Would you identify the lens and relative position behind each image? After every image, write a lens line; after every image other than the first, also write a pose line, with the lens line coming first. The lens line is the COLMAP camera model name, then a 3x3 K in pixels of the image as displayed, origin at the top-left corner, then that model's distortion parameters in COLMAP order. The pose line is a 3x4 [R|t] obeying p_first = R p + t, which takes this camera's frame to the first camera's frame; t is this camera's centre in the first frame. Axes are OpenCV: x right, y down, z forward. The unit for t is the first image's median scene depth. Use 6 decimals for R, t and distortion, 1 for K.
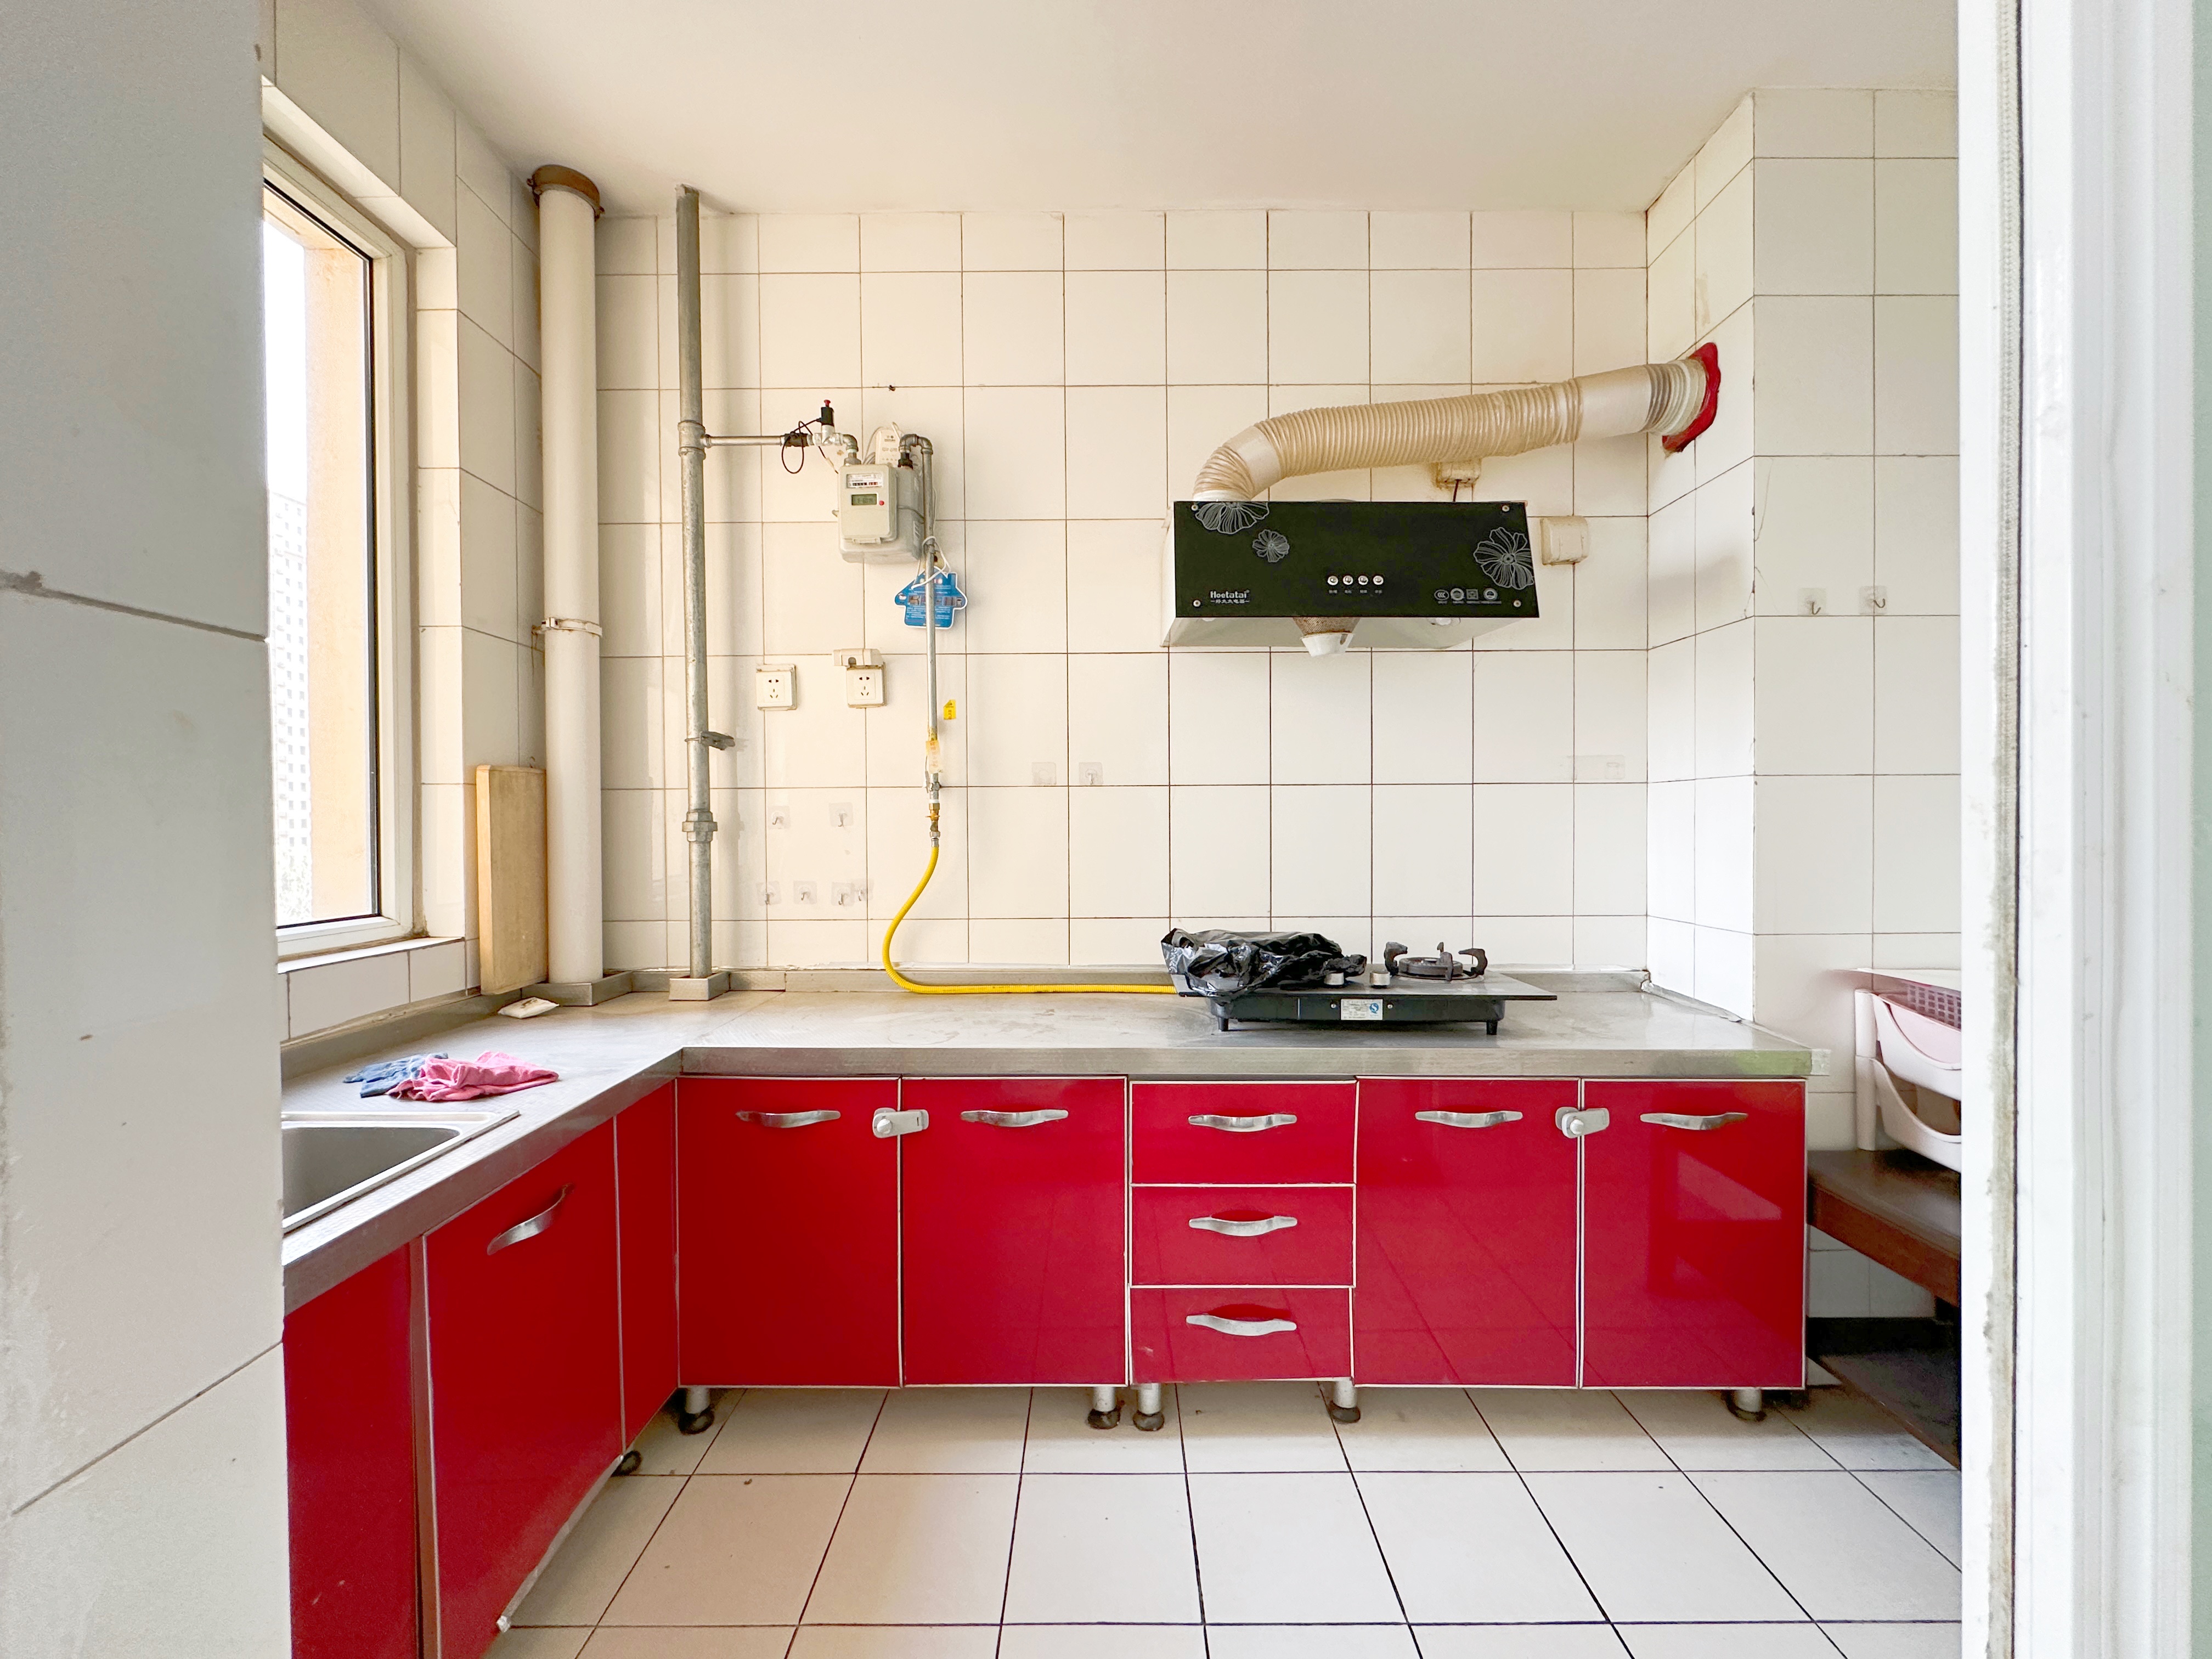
lens RADIAL K [[885.0, 0, 1103.3], [0, 885.0, 829.4], [0, 0, 1]] dist [0.000391, -0.000123]
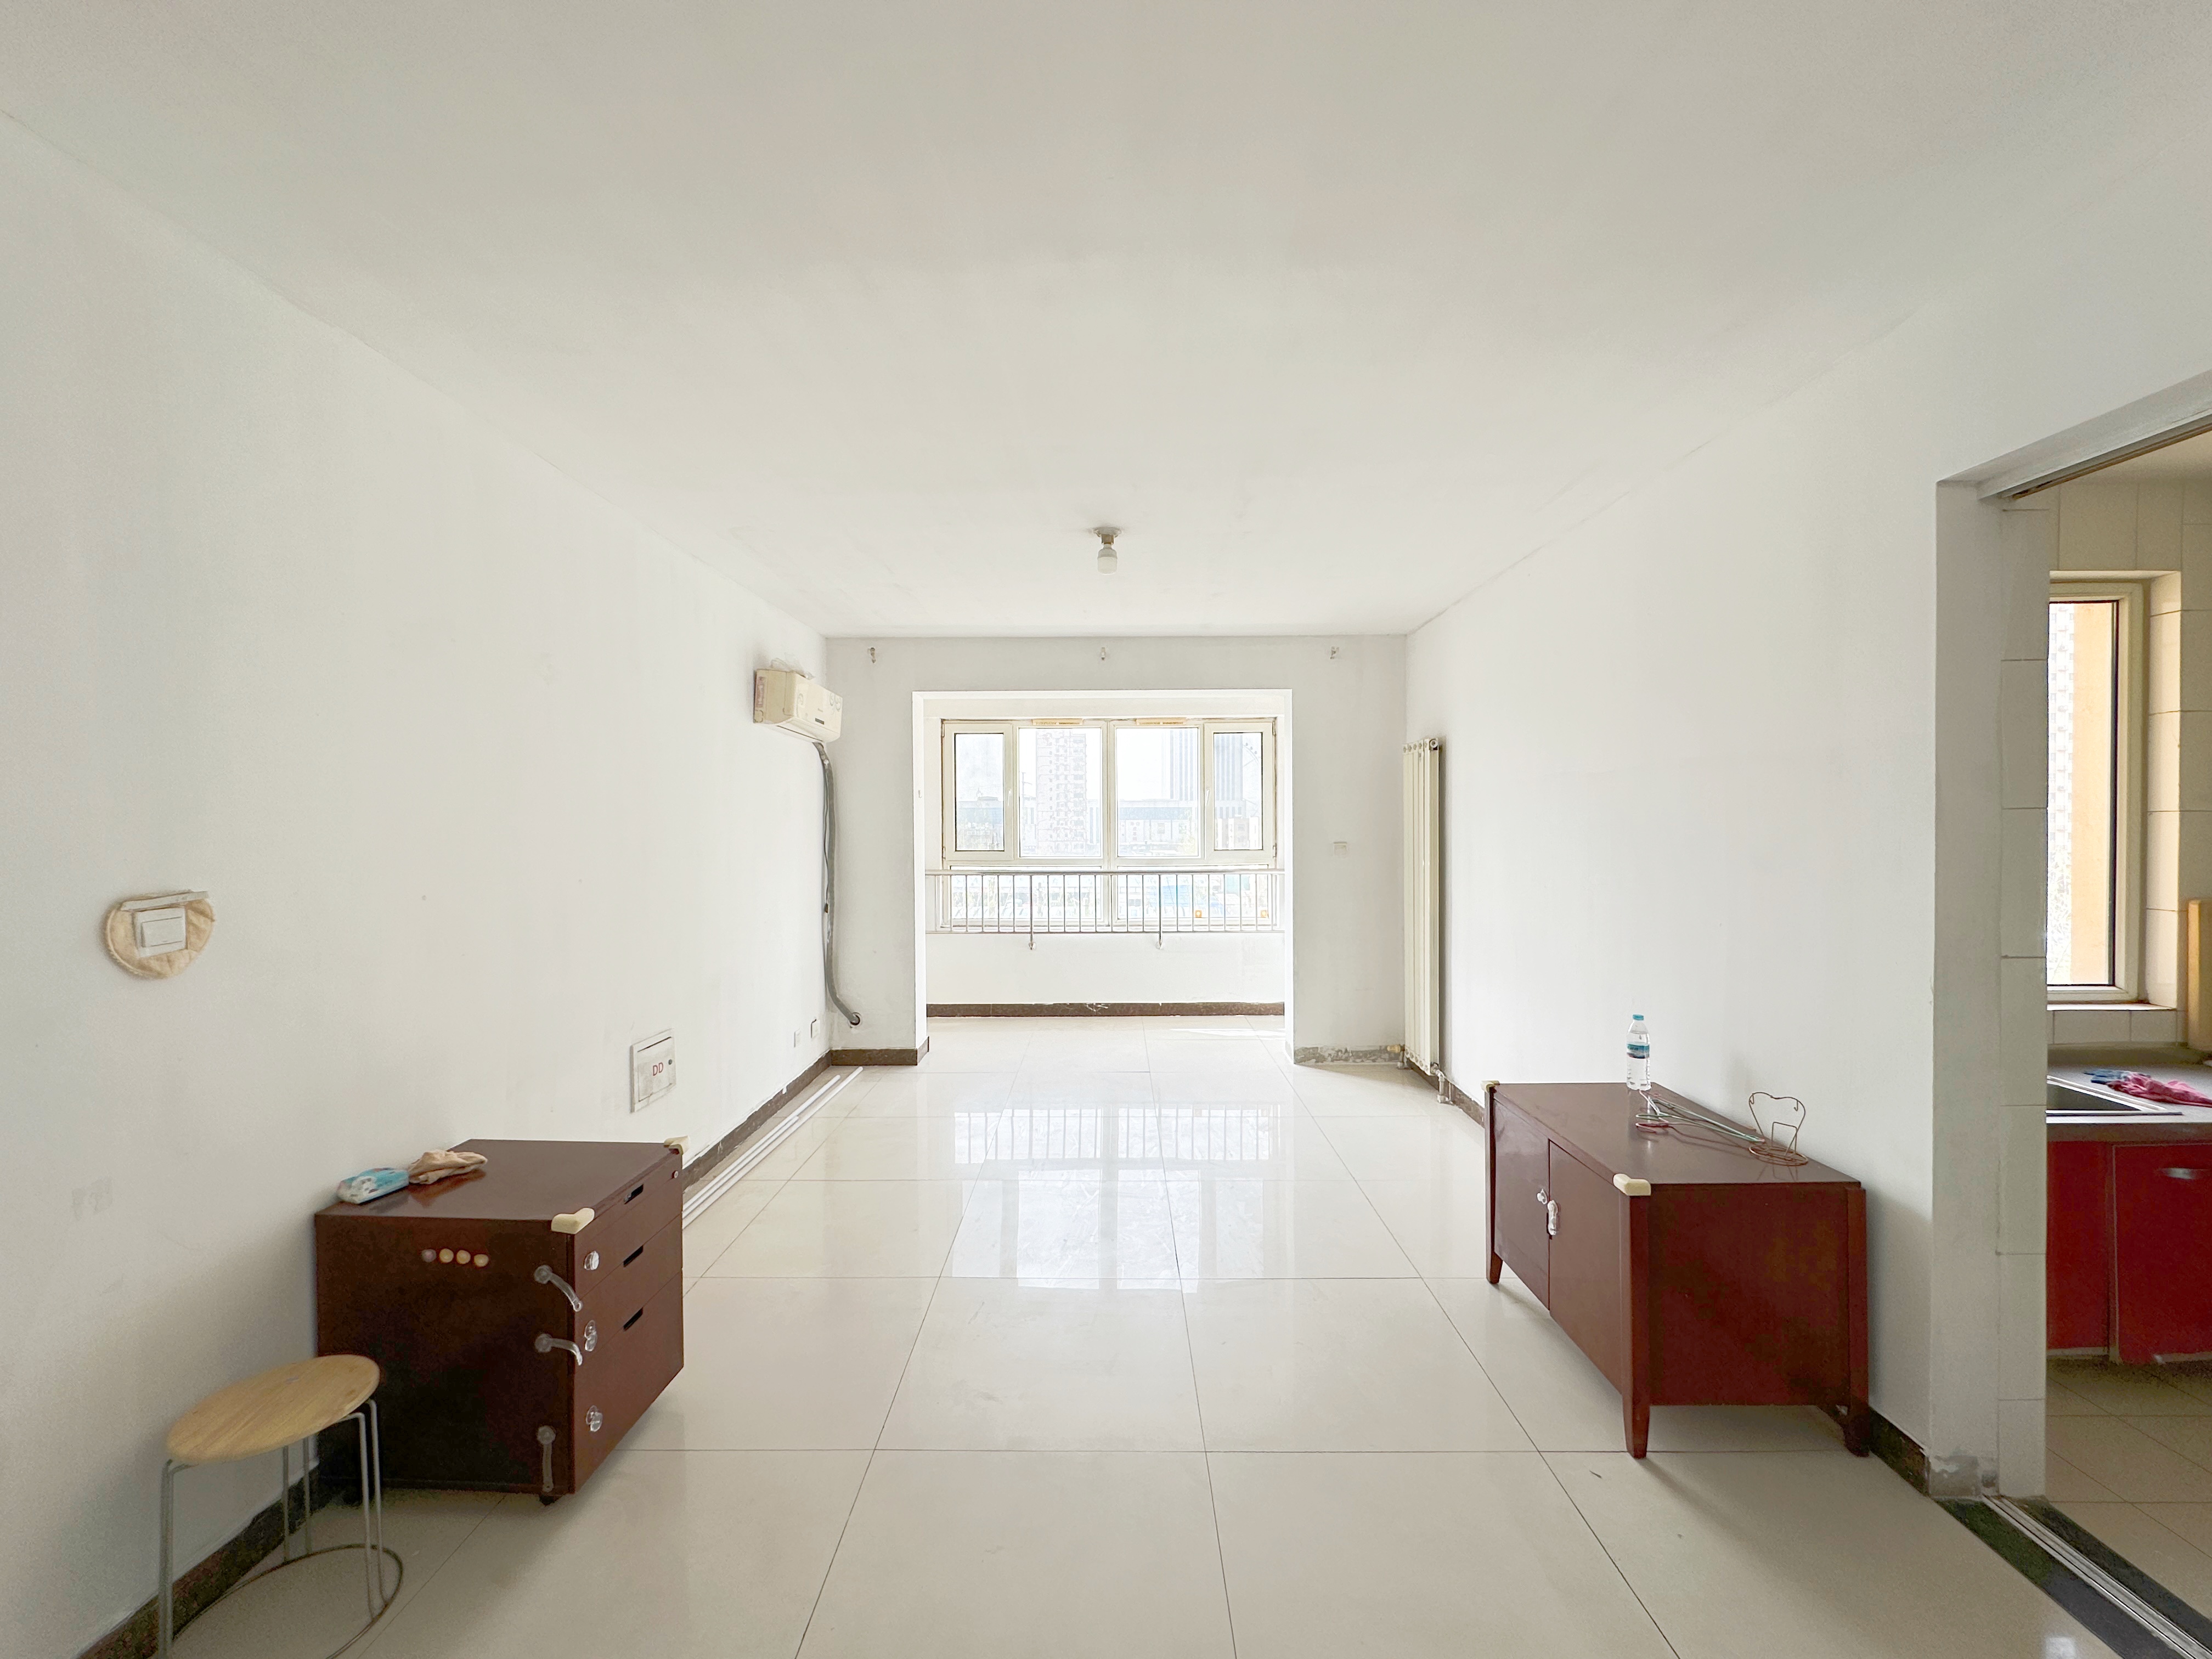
lens RADIAL K [[869.7, 0, 1104.7], [0, 869.7, 836.1], [0, 0, 1]] dist [0.000815, 0.000017]
pose [[-0.008427, 0.018639, -0.999791, 1.026888], [-0.004309, 0.999816, 0.018676, -0.252857], [0.999955, 0.004466, -0.008345, -1.097182]]
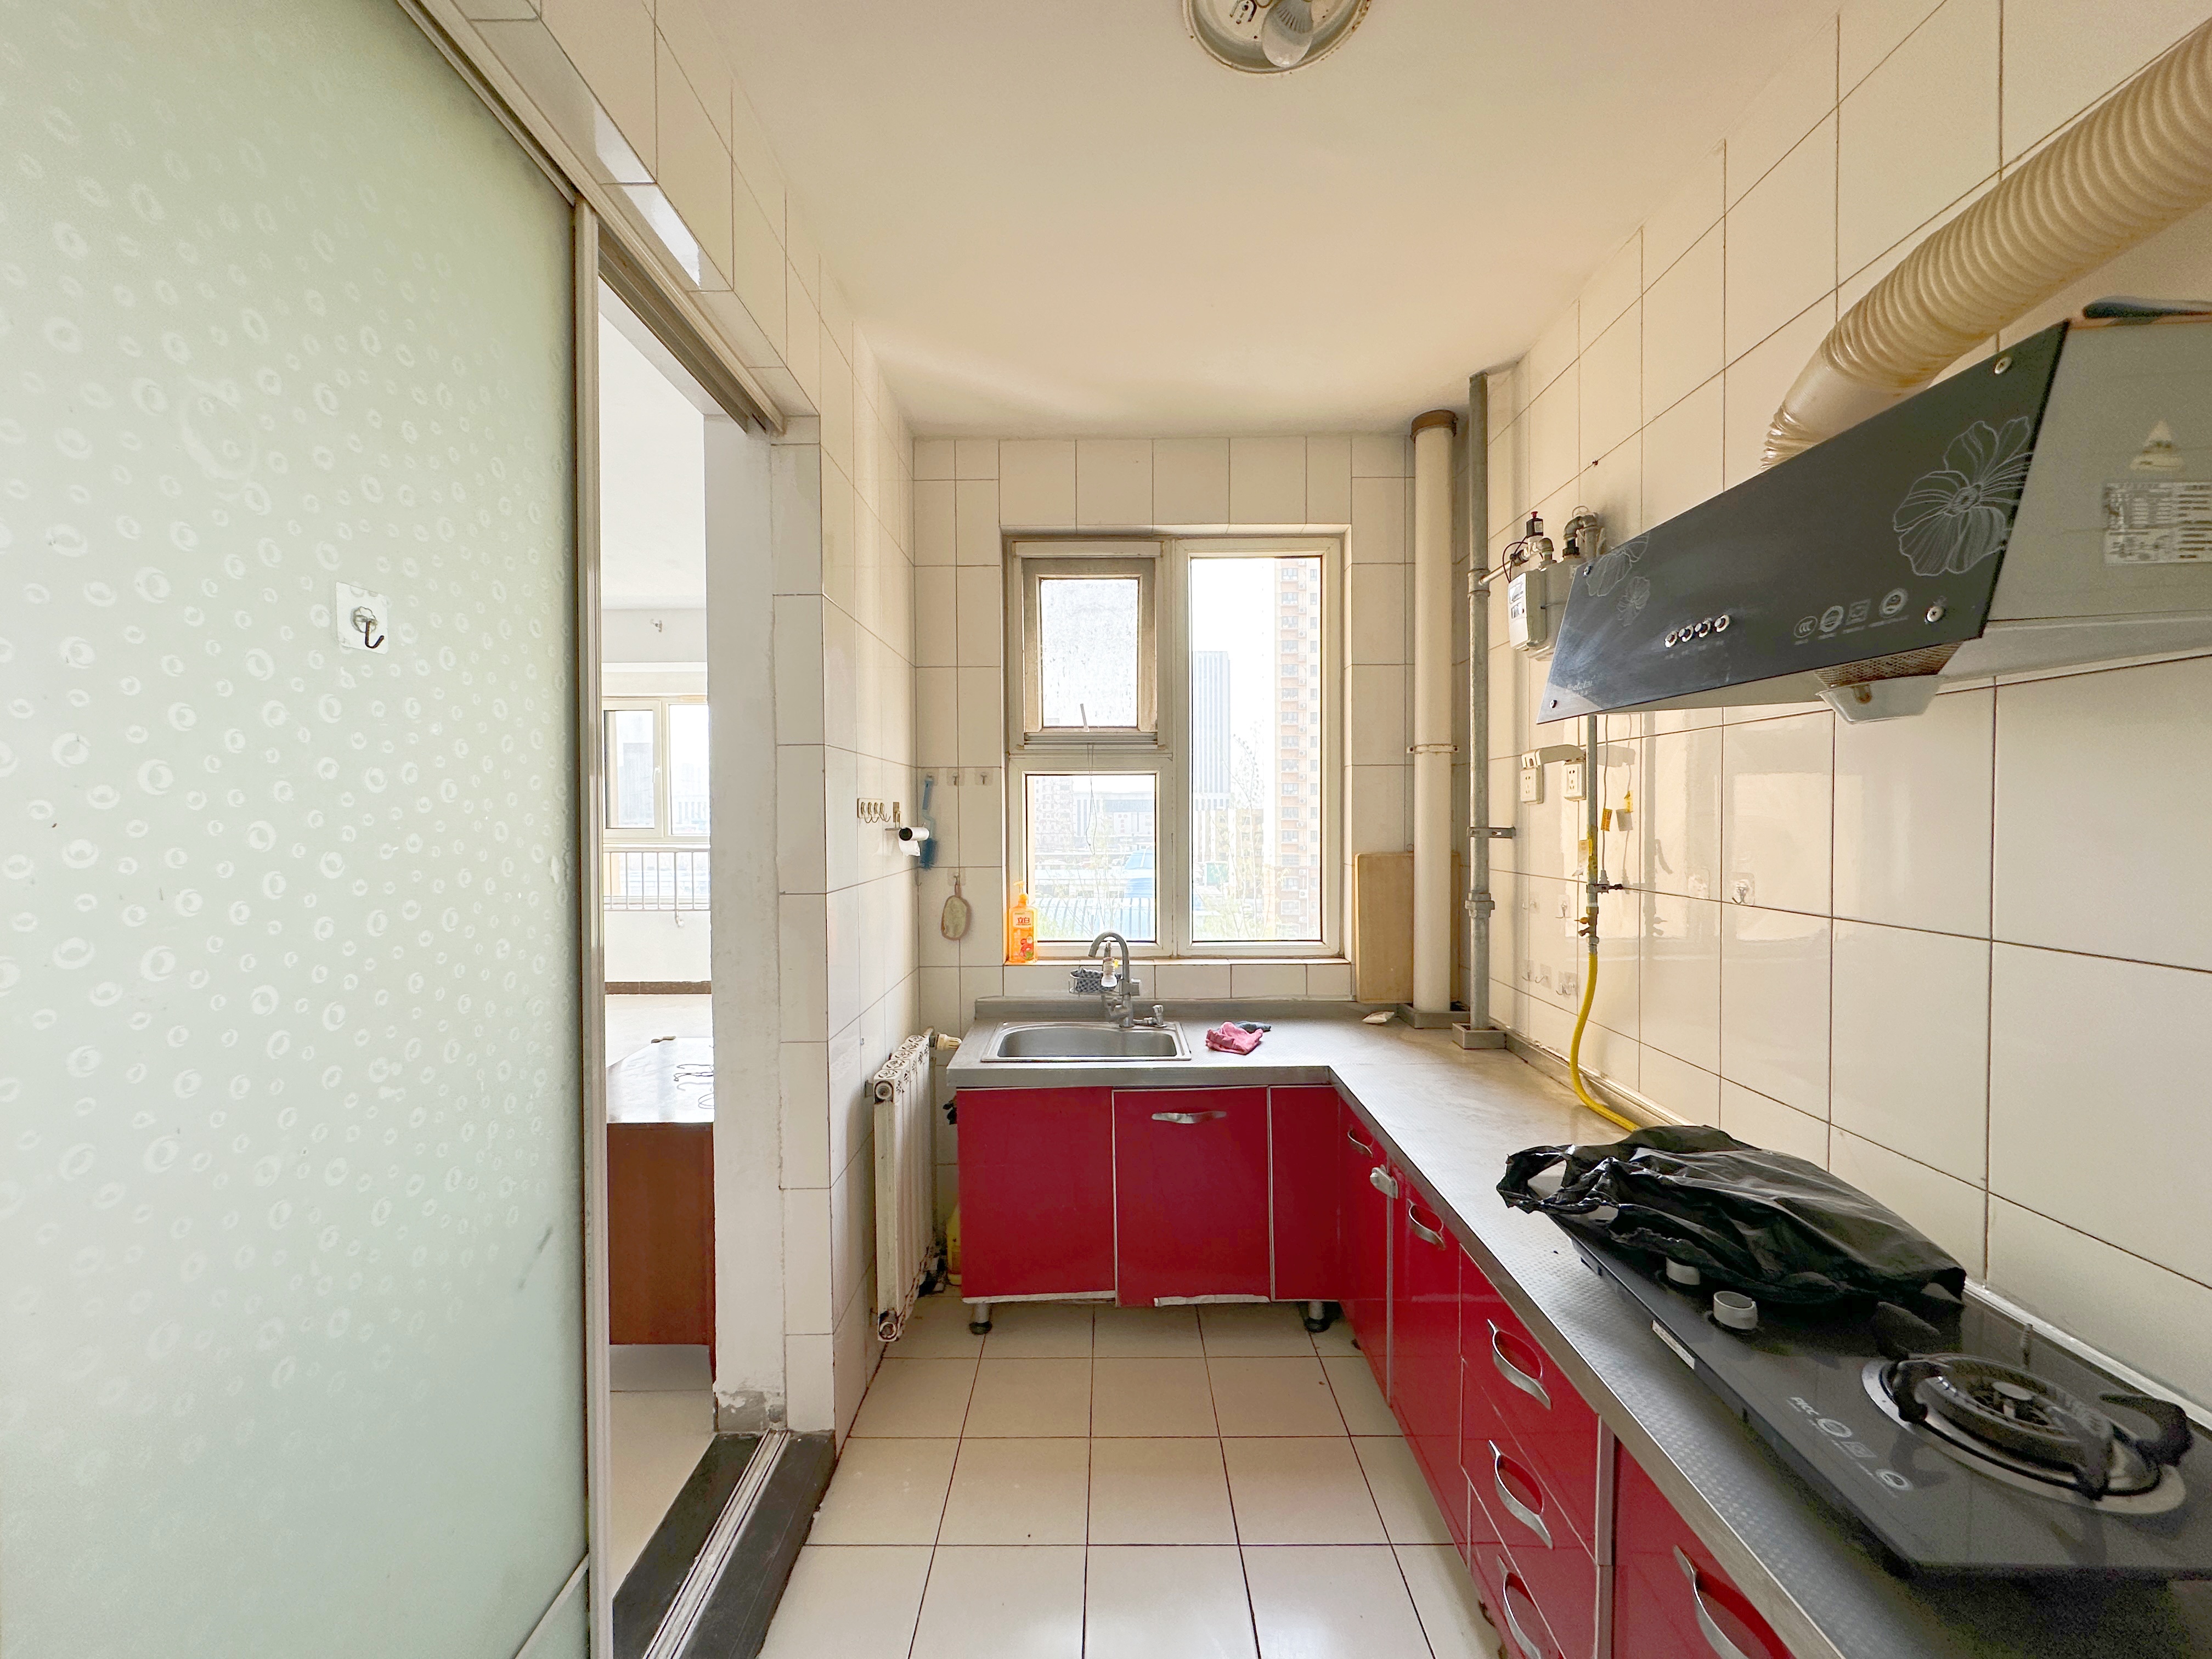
lens RADIAL K [[885.0, 0, 1103.3], [0, 885.0, 829.4], [0, 0, 1]] dist [0.000391, -0.000123]
pose [[0.009249, 0.019937, -0.999758, 1.043197], [-0.007239, 0.999776, 0.019871, -0.177461], [0.999931, 0.007054, 0.009392, 0.676529]]
